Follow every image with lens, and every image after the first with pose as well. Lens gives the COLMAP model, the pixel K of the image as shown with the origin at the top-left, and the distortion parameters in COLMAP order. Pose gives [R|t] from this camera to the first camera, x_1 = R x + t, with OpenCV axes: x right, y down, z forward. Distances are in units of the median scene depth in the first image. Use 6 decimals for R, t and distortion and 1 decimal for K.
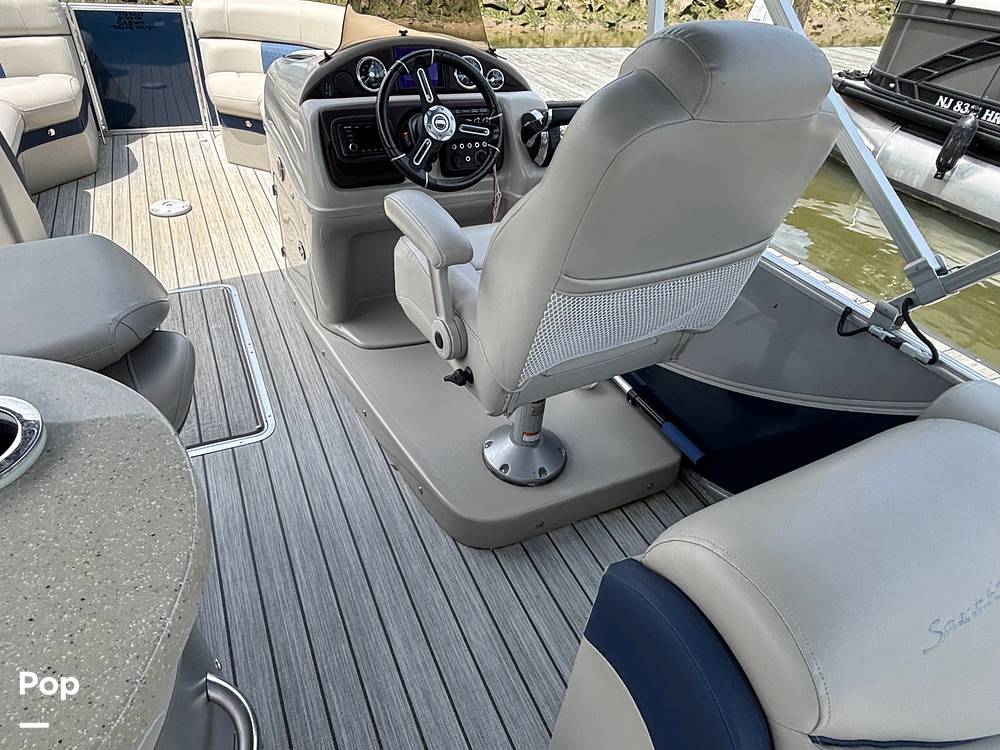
lens RADIAL K [[608.7, 0, 497.3], [0, 608.7, 369.2], [0, 0, 1]] dist [-0.021268, 0.019449]
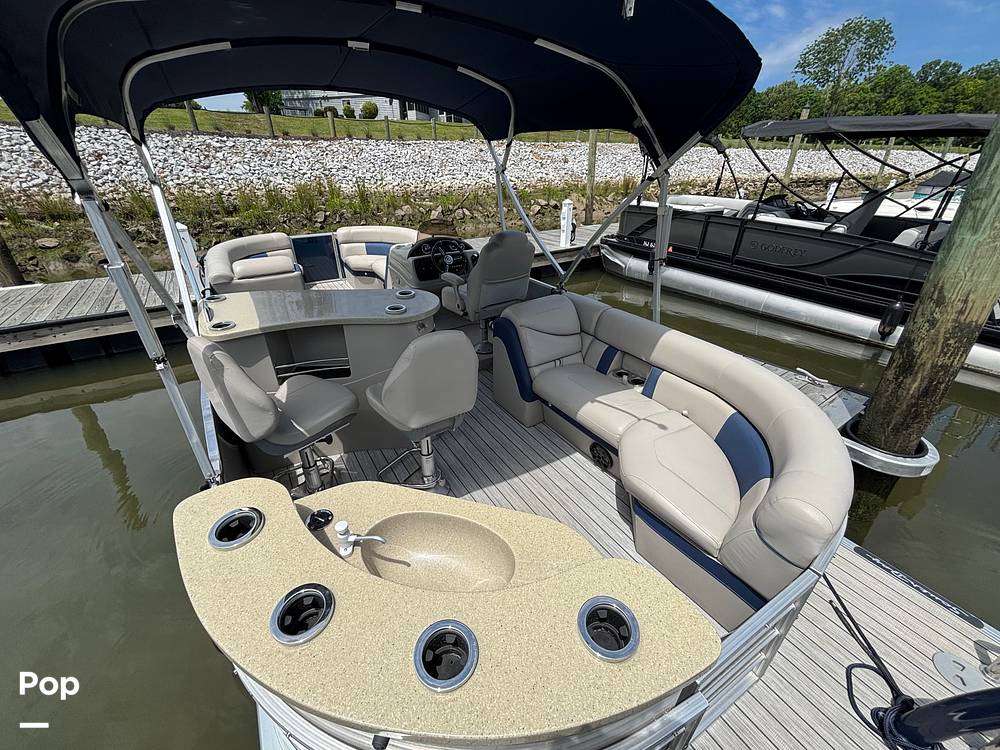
lens RADIAL K [[399.9, 0, 502.9], [0, 399.9, 368.1], [0, 0, 1]] dist [0.000086, -0.000157]
pose [[0.987246, -0.120944, 0.103532, -0.096994], [0.136631, 0.977445, -0.161040, 0.584375], [-0.081720, 0.173132, 0.981503, -1.119700]]
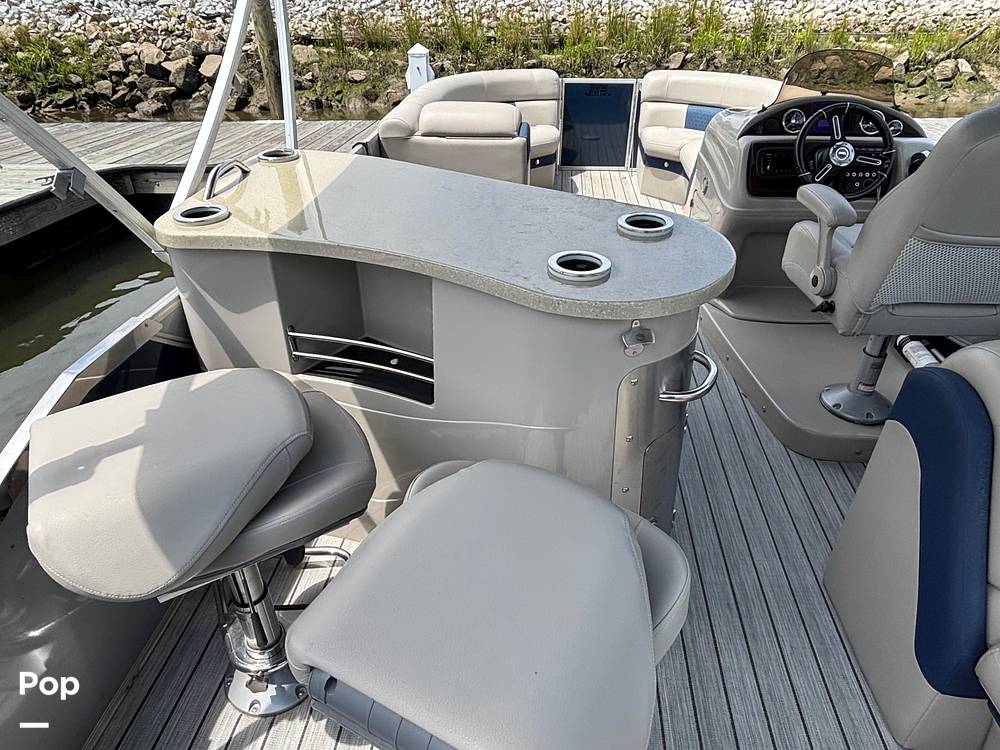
lens RADIAL K [[621.2, 0, 498.7], [0, 621.2, 371.4], [0, 0, 1]] dist [-0.035593, 0.024312]
pose [[0.853590, 0.205045, -0.478895, 0.008640], [-0.252015, 0.967086, -0.035127, 0.279511], [0.455930, 0.150673, 0.877169, -0.445019]]
